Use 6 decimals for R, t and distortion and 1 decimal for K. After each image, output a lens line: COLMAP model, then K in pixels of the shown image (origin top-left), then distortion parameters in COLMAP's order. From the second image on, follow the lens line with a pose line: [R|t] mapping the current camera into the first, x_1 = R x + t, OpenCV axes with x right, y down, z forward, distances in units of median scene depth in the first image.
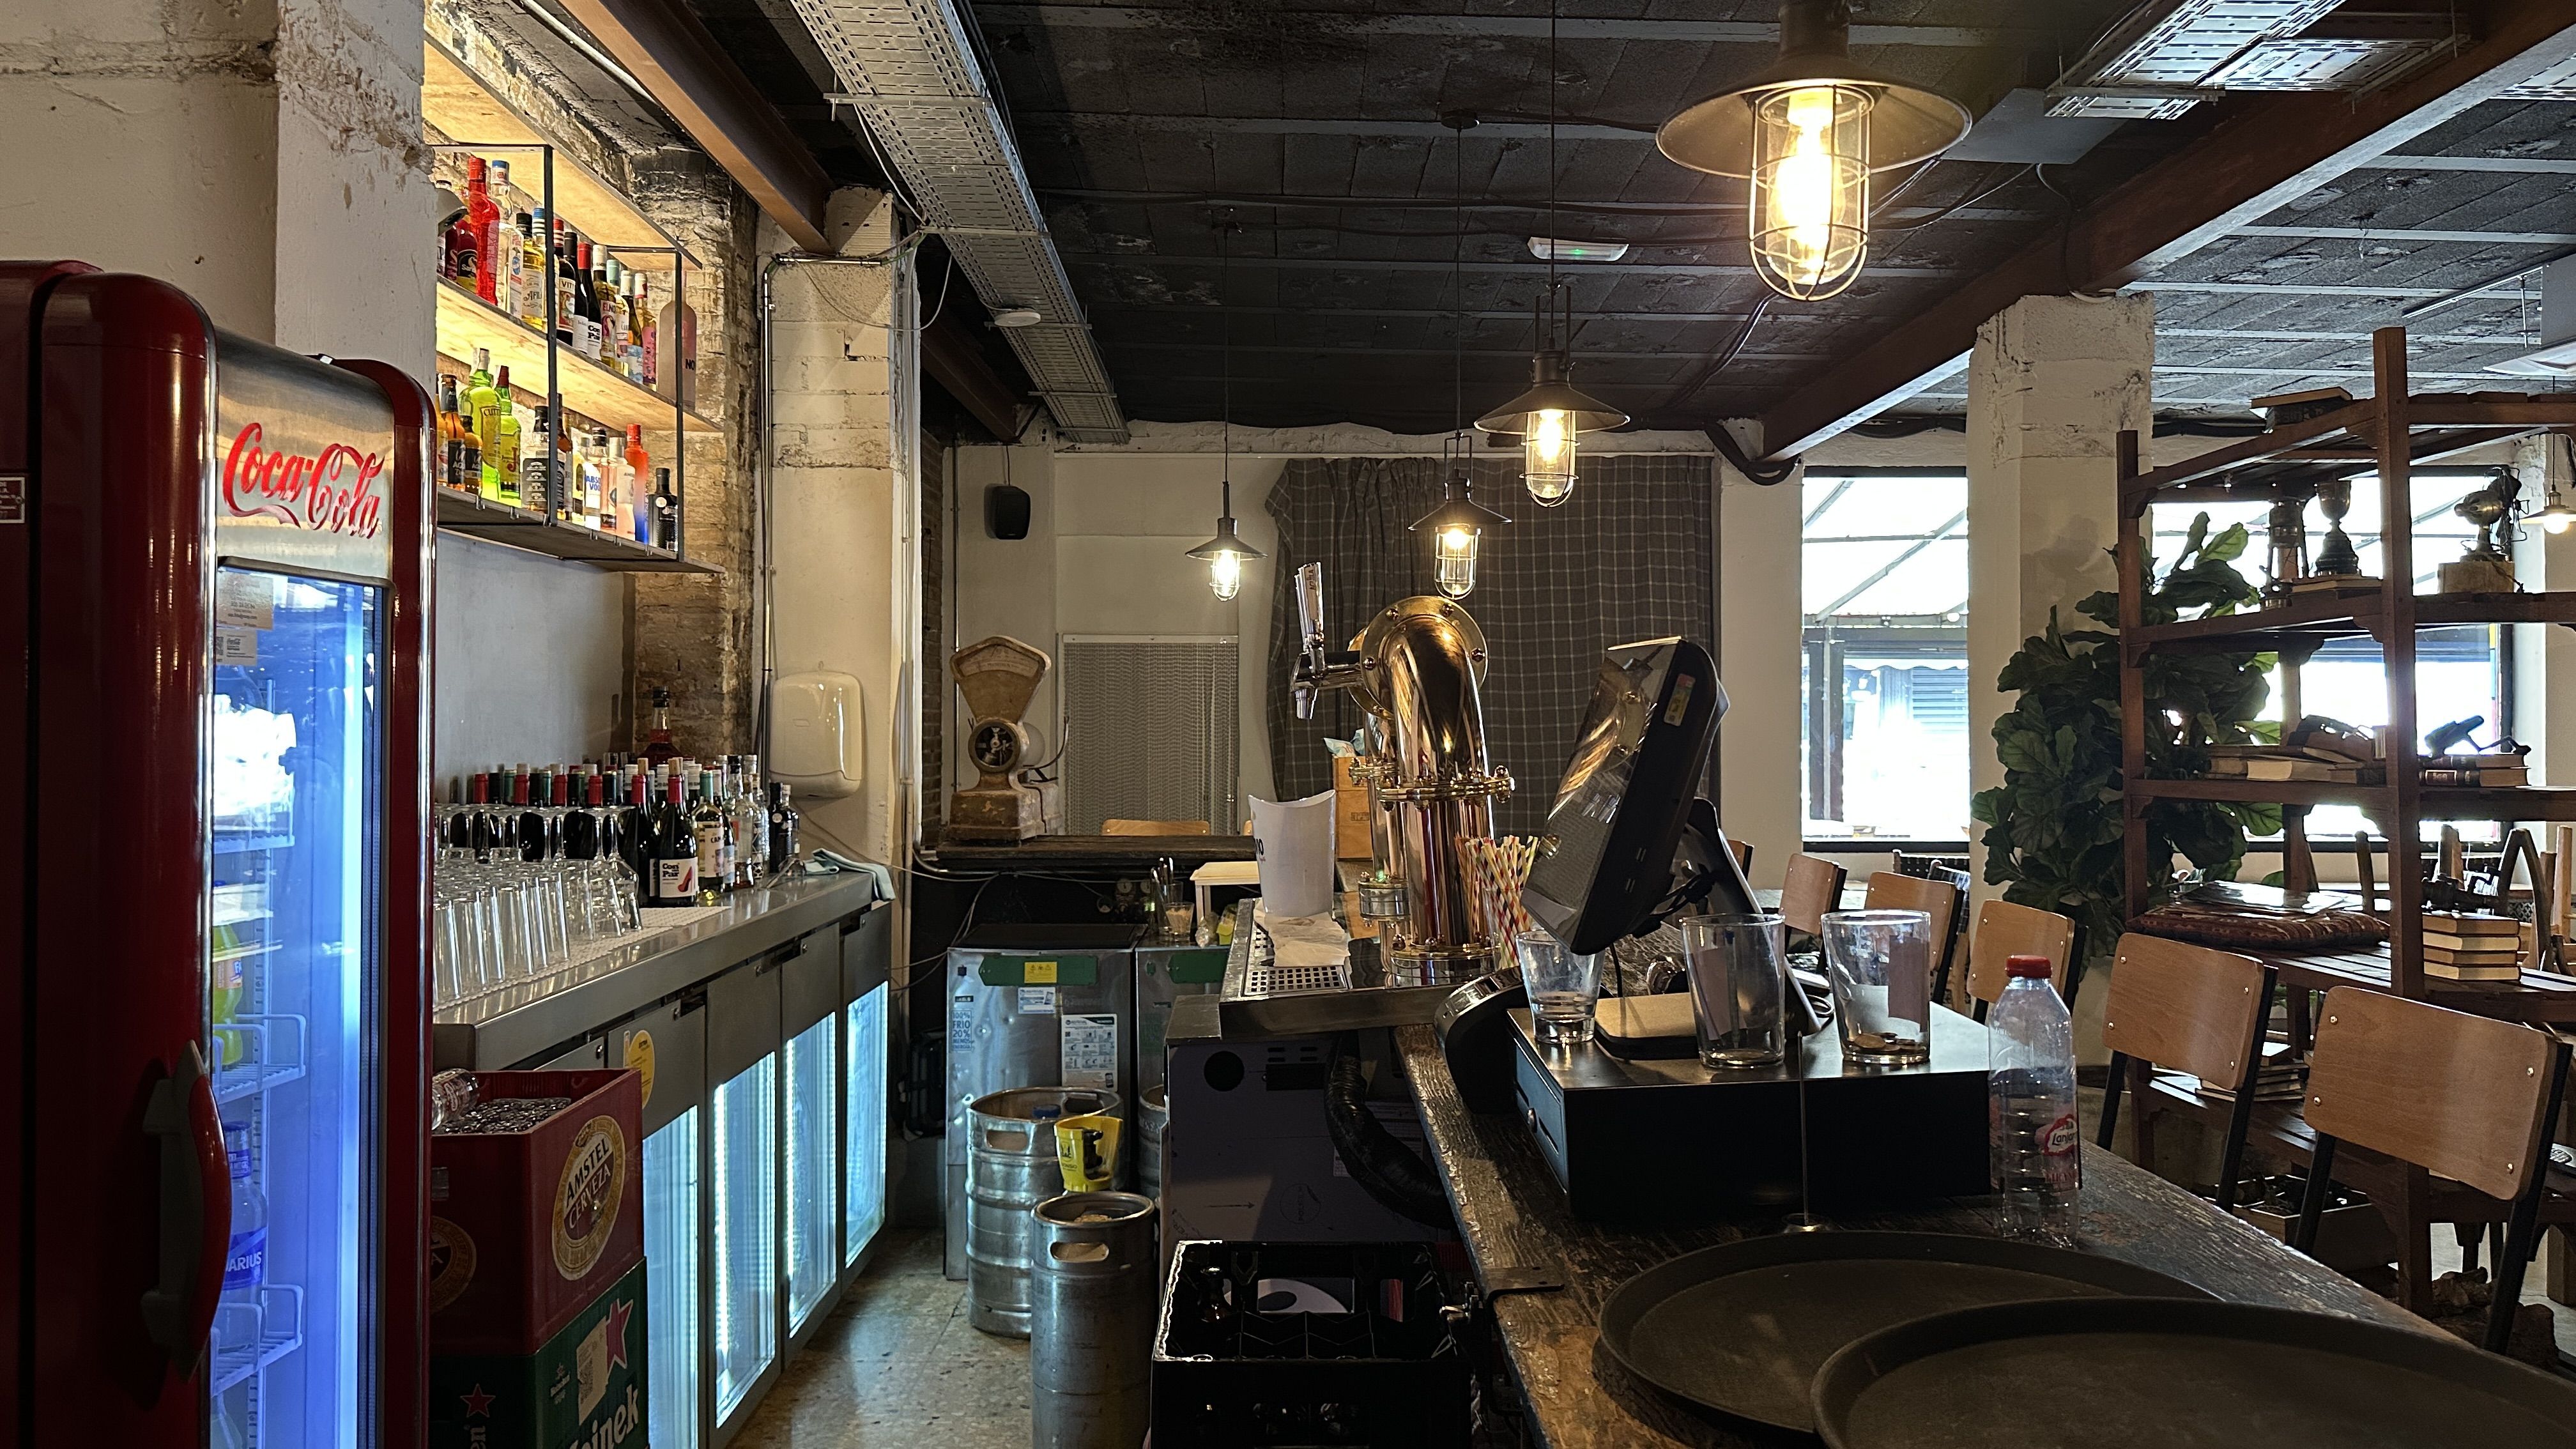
lens RADIAL K [[1797.5, 0, 1308.1], [0, 1797.5, 734.0], [0, 0, 1]] dist [0.040811, -0.050001]
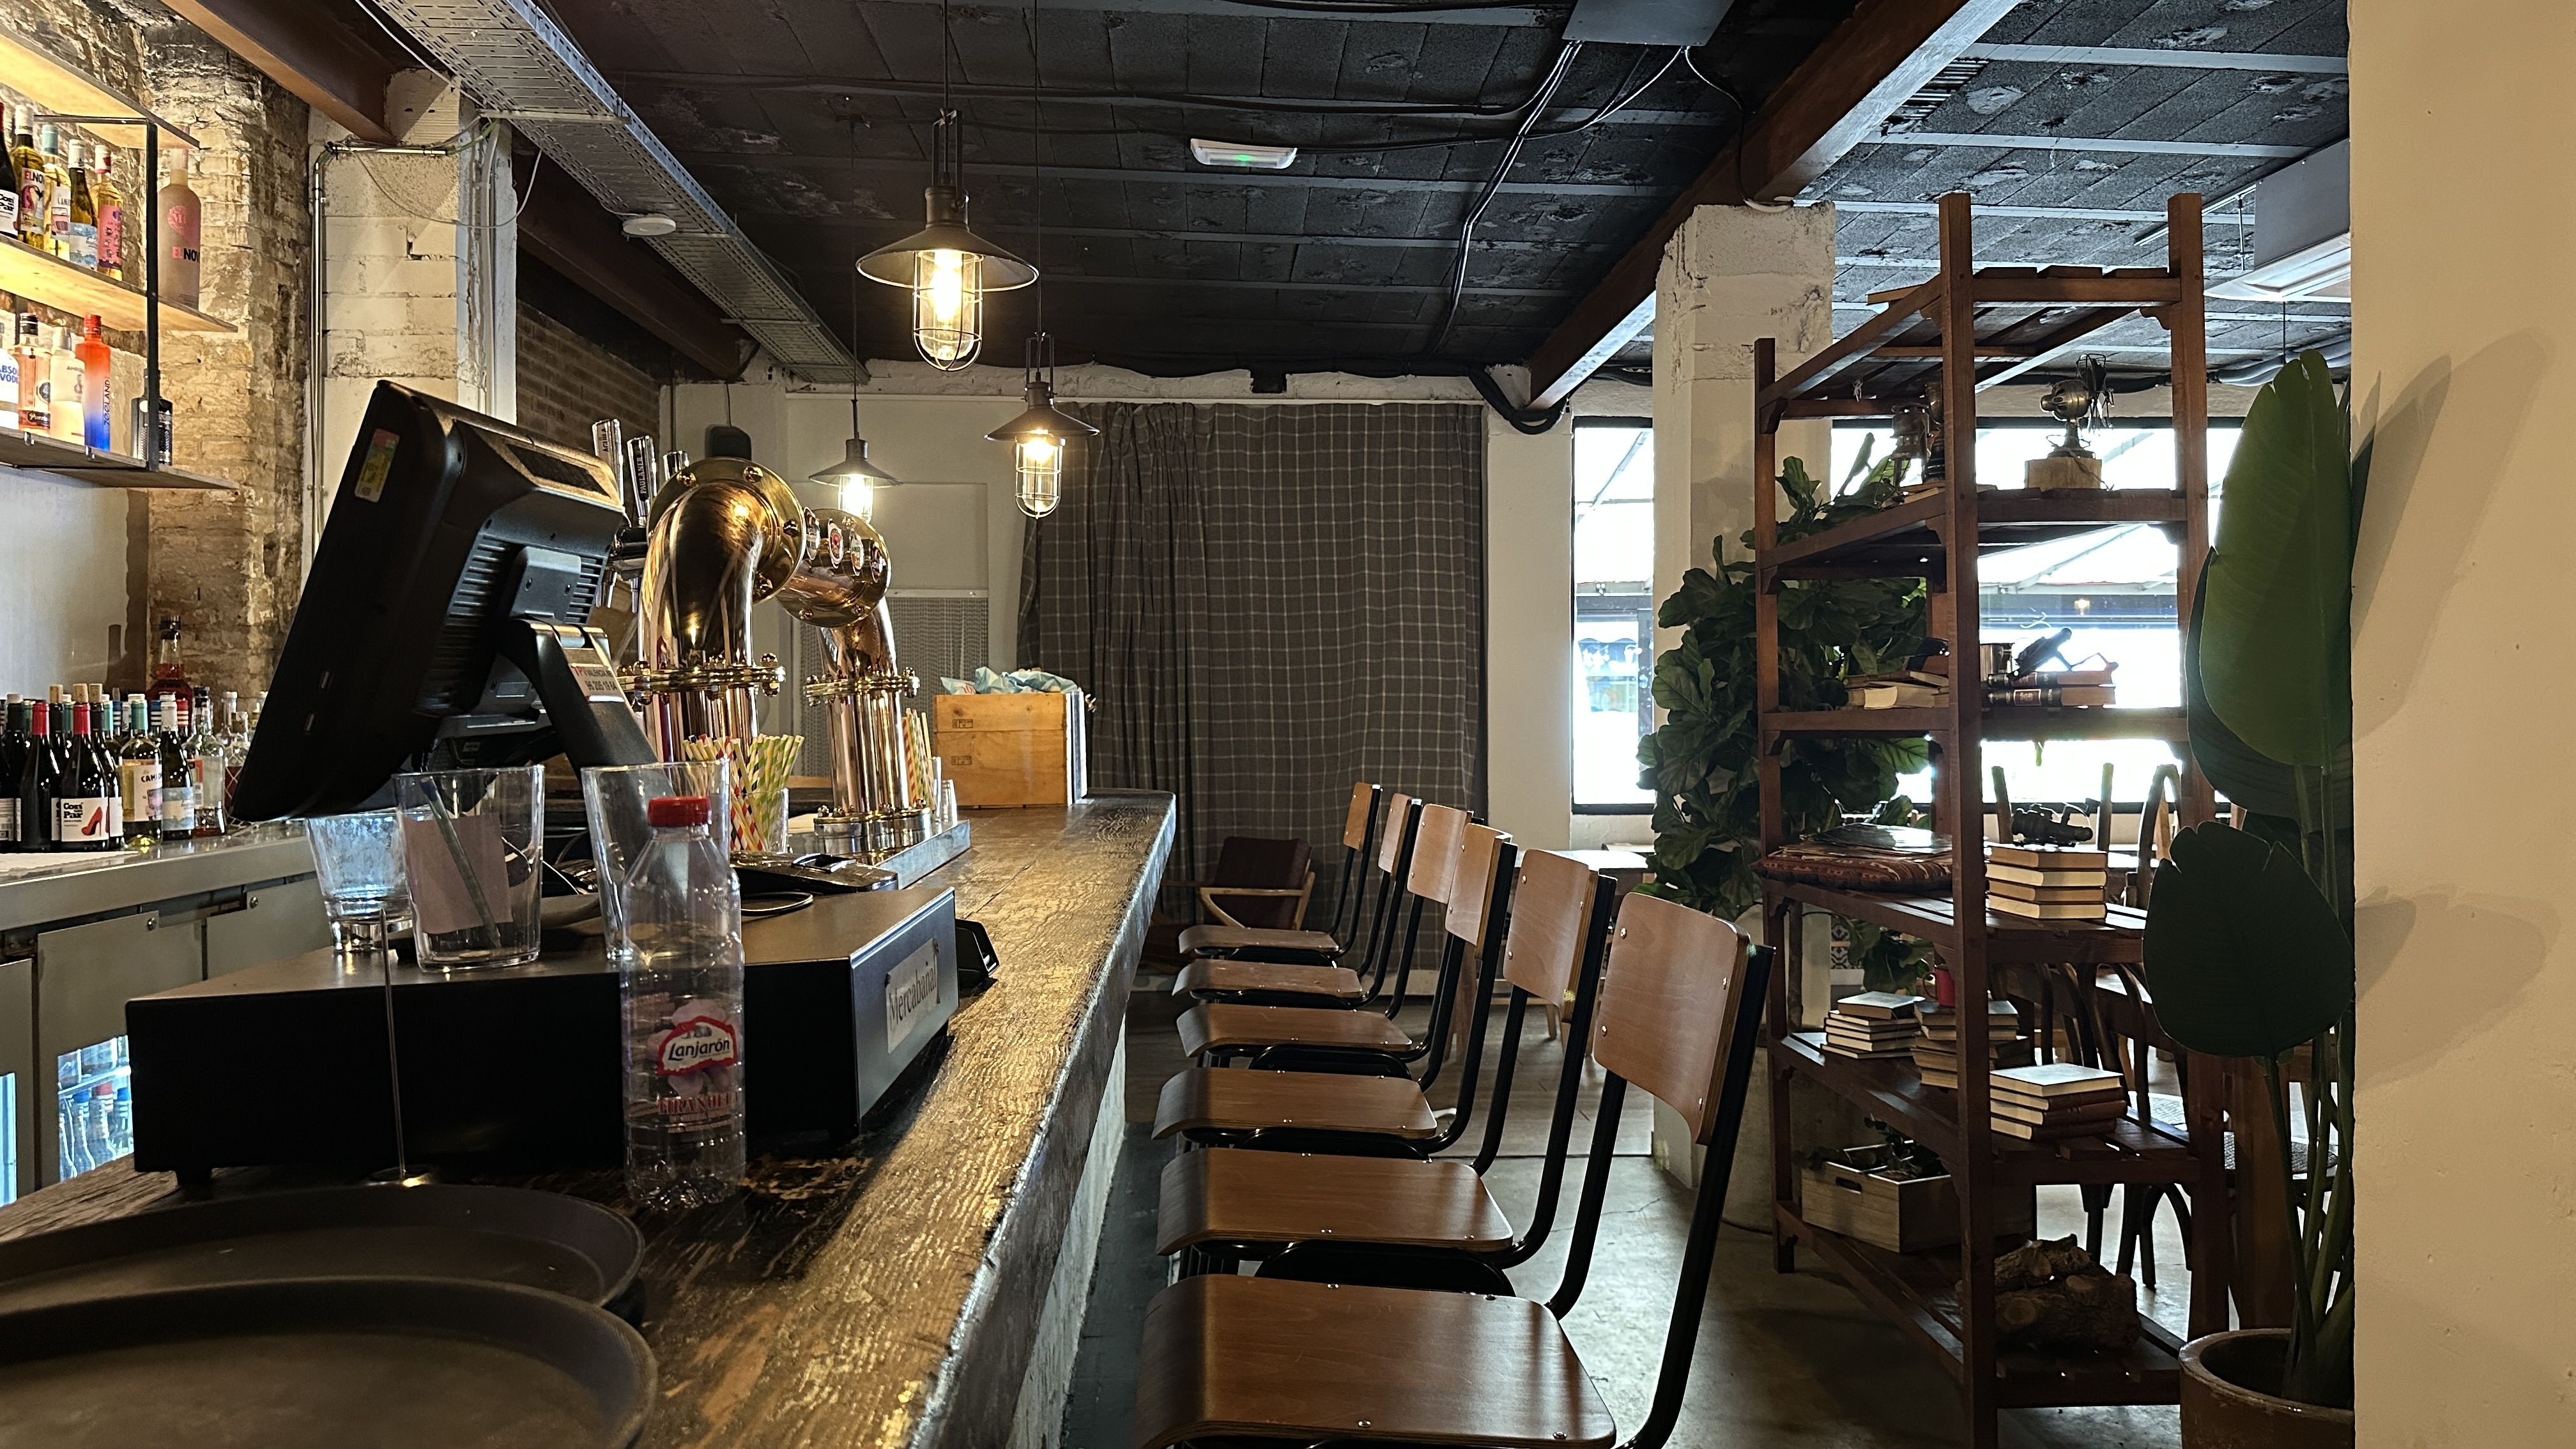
lens RADIAL K [[1797.5, 0, 1307.1], [0, 1797.5, 733.1], [0, 0, 1]] dist [0.040811, -0.050001]
pose [[0.999234, -0.001975, 0.039083, 0.159864], [0.001687, 0.999971, 0.007394, 0.024295], [-0.039096, -0.007323, 0.999209, 0.073928]]
